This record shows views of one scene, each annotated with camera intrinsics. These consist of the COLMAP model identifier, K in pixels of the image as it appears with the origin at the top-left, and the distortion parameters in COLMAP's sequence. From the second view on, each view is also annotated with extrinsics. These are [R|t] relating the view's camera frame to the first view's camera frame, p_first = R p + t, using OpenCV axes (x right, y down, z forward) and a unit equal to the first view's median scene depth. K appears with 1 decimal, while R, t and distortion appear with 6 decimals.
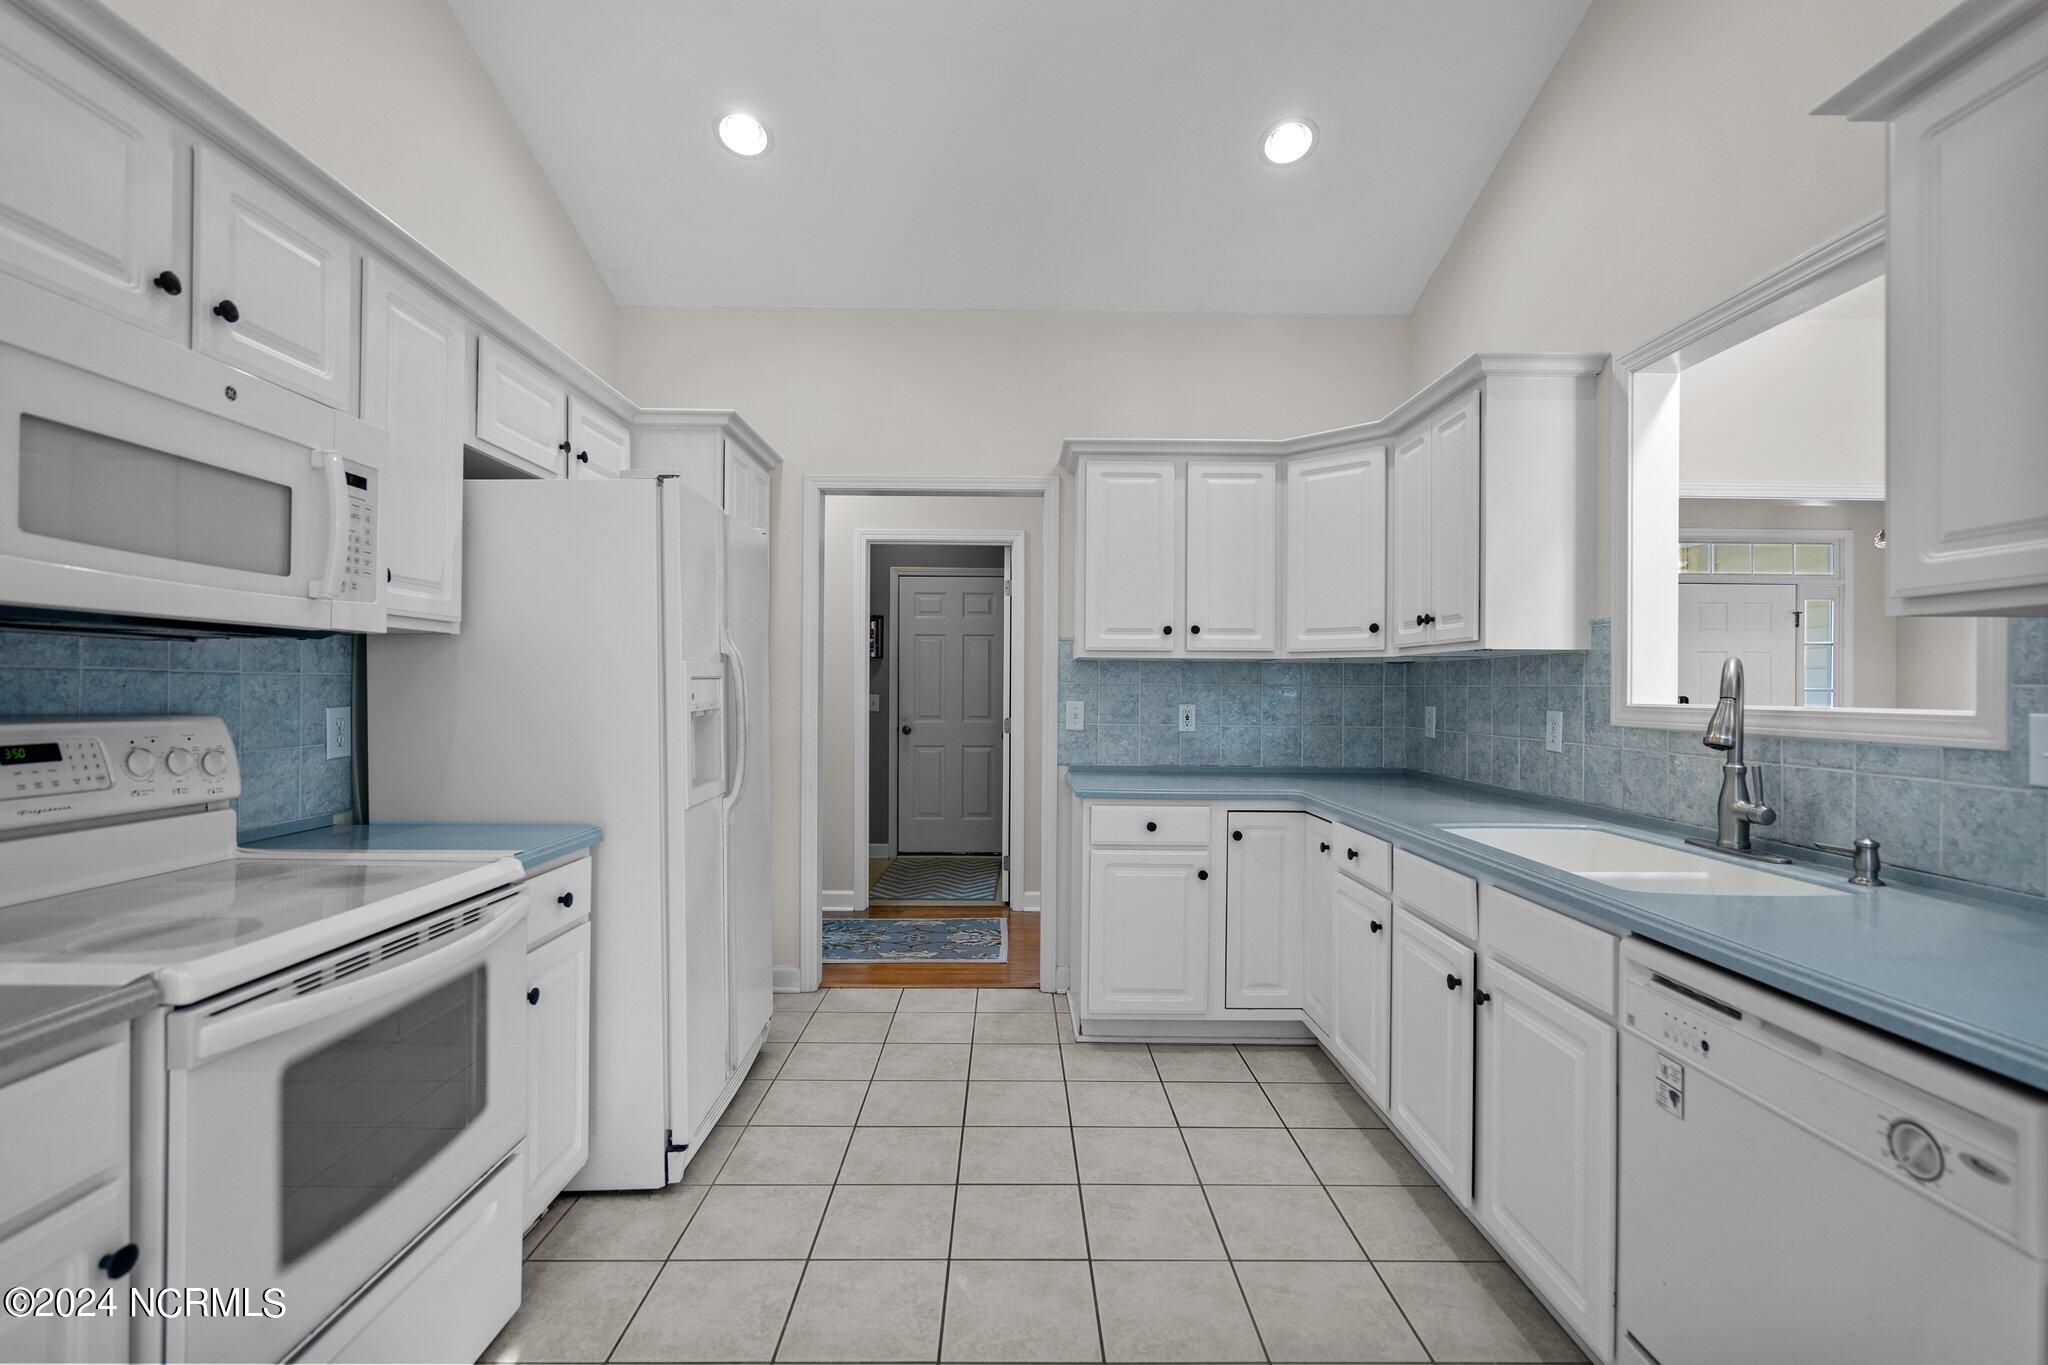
lens RADIAL K [[939.3, 0, 1023.4], [0, 939.3, 693.9], [0, 0, 1]] dist [-0.001769, 0.000597]
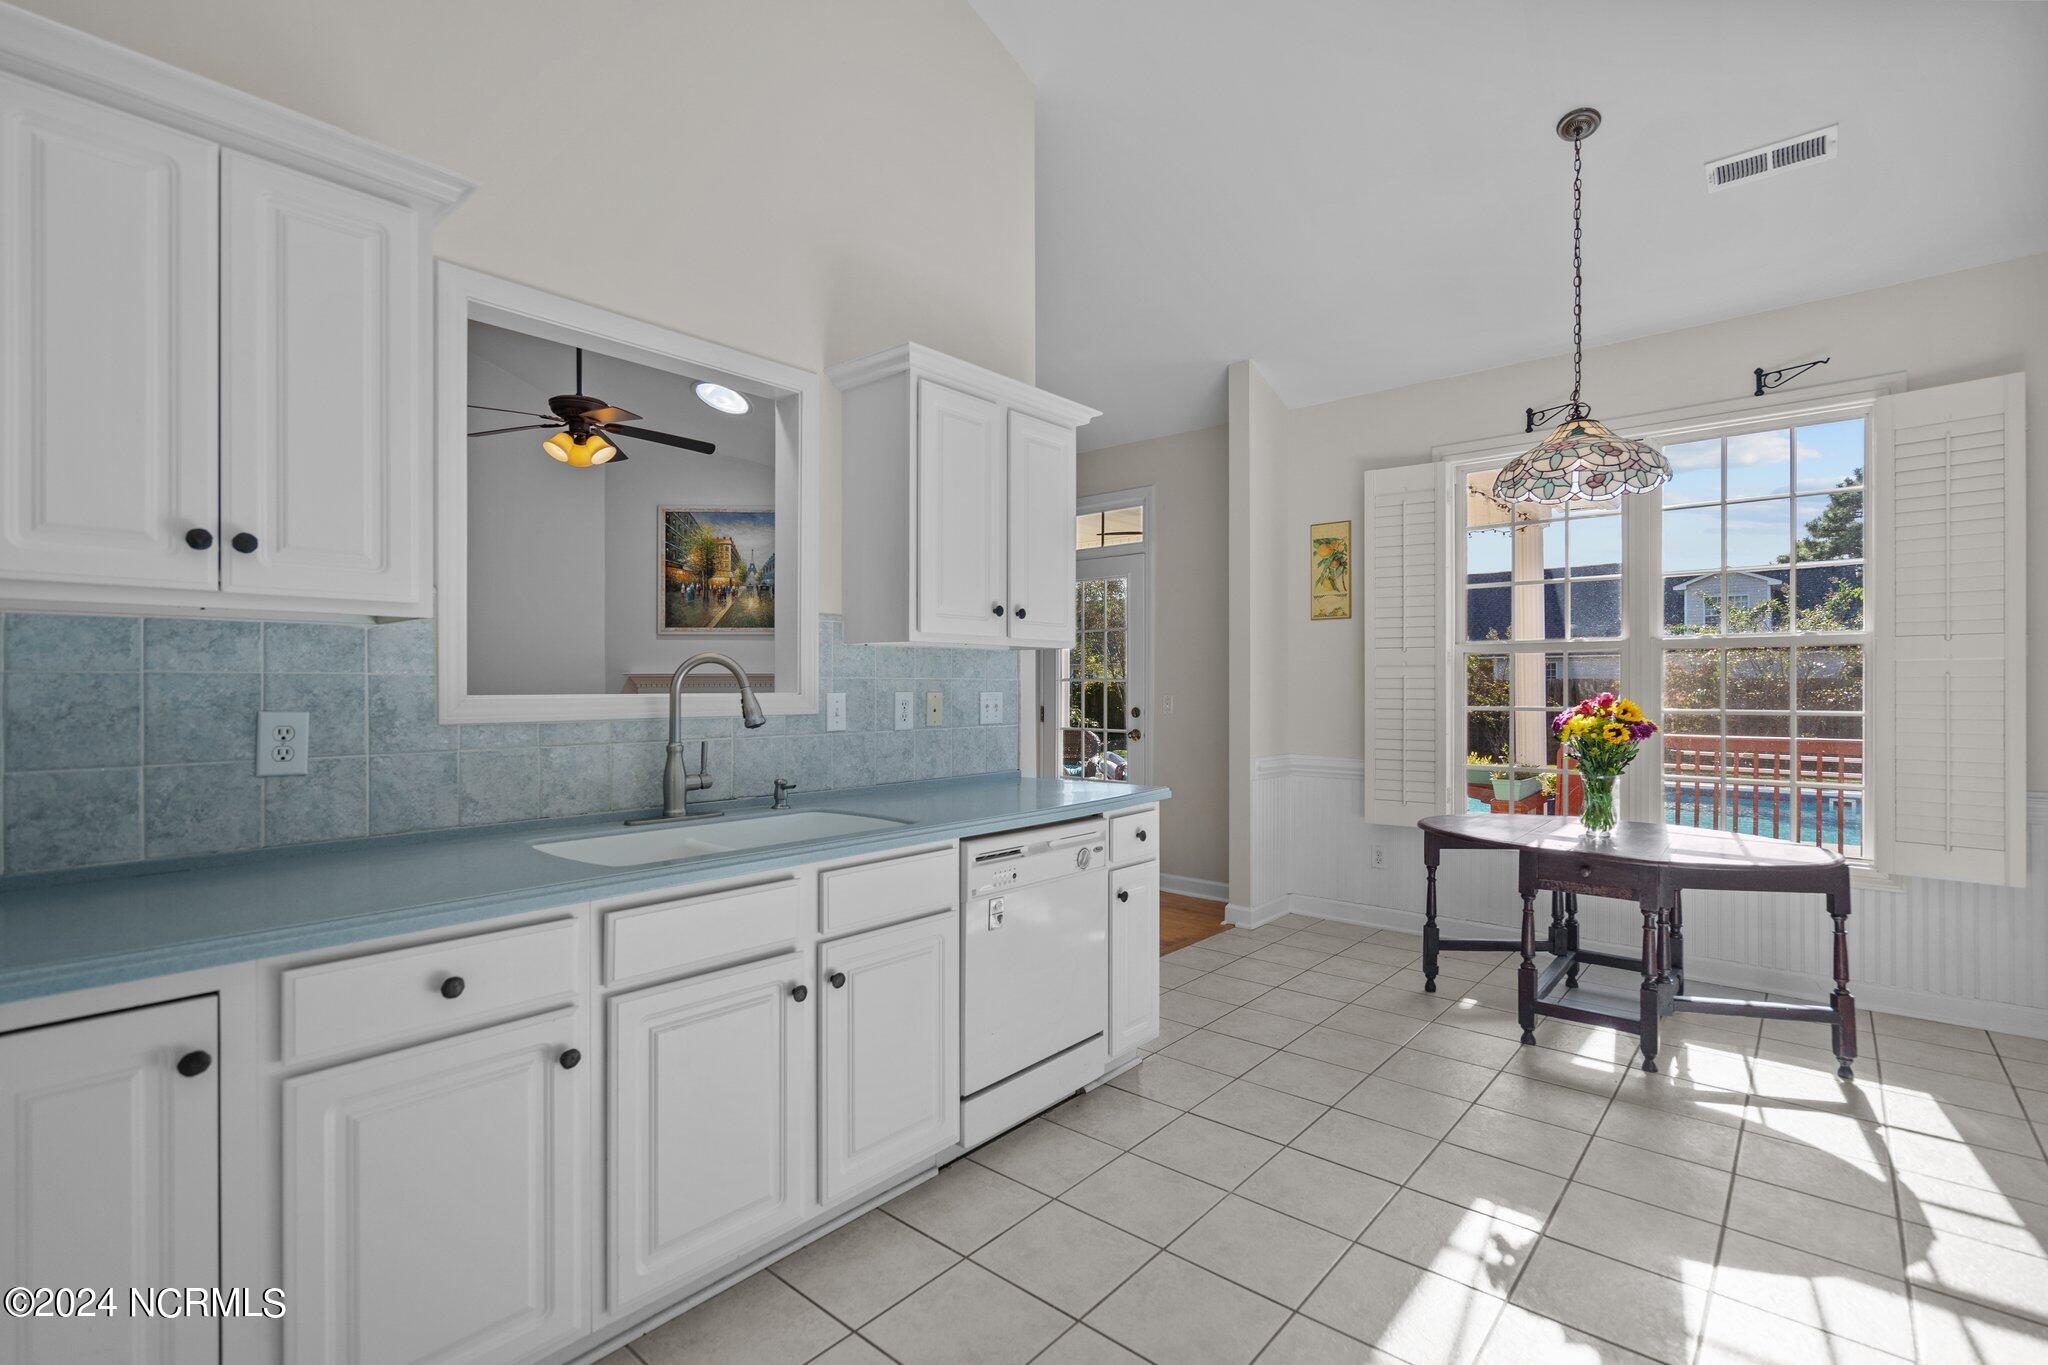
lens RADIAL K [[939.3, 0, 1028.7], [0, 939.3, 678.0], [0, 0, 1]] dist [-0.001769, 0.000597]
pose [[-0.748495, -0.001859, 0.663138, -0.281047], [-0.001303, 0.999998, 0.001332, -0.007719], [-0.663139, 0.000133, -0.748496, 1.290092]]
